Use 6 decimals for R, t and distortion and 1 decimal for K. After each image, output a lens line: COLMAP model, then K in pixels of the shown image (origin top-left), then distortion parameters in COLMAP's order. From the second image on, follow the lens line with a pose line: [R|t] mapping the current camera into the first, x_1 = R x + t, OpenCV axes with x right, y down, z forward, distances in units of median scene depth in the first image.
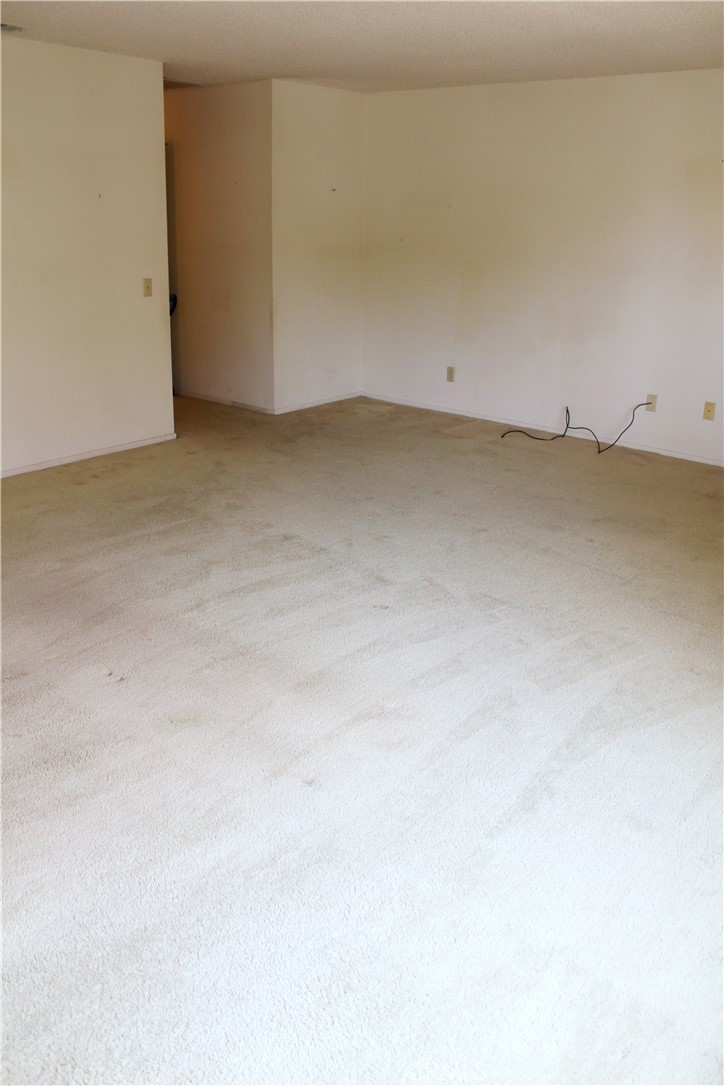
lens RADIAL K [[900.7, 0, 363.8], [0, 900.7, 542.2], [0, 0, 1]] dist [-0.160041, 0.140644]
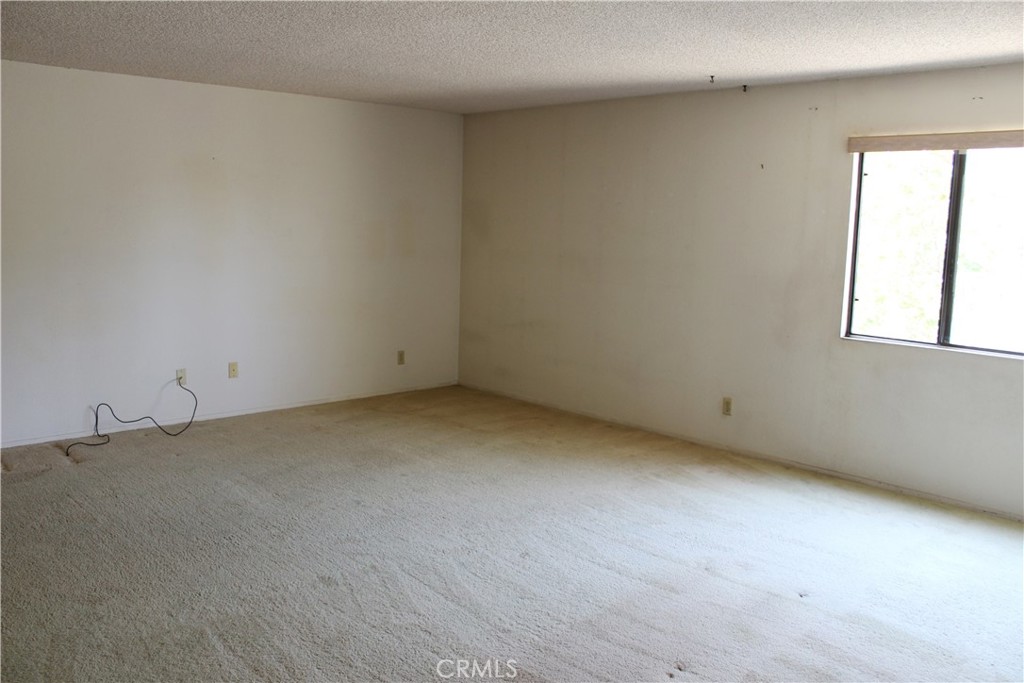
lens RADIAL K [[849.3, 0, 505.7], [0, 849.3, 338.0], [0, 0, 1]] dist [-0.160041, 0.140644]
pose [[0.137587, -0.157379, 0.977907, -0.587160], [0.323194, 0.940392, 0.105870, -0.182531], [-0.936277, 0.301487, 0.180250, 0.448466]]
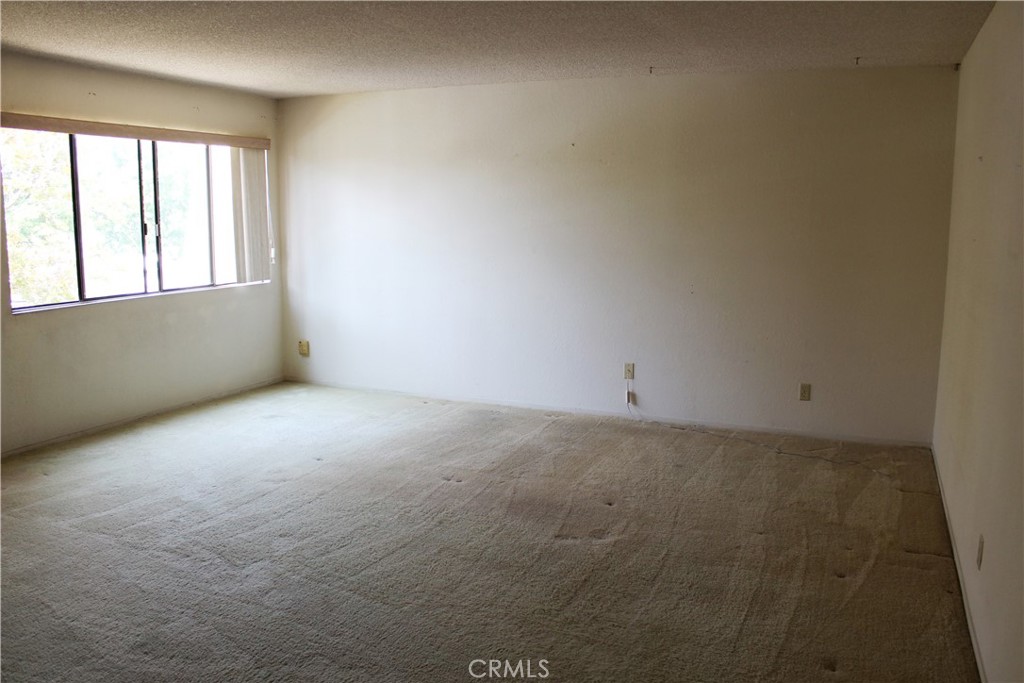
lens RADIAL K [[849.3, 0, 511.7], [0, 849.3, 341.1], [0, 0, 1]] dist [-0.160041, 0.140644]
pose [[-0.966490, 0.010883, -0.256474, 0.015745], [-0.116345, 0.872025, 0.475432, -0.416453], [0.228826, 0.489340, -0.841537, 1.118445]]
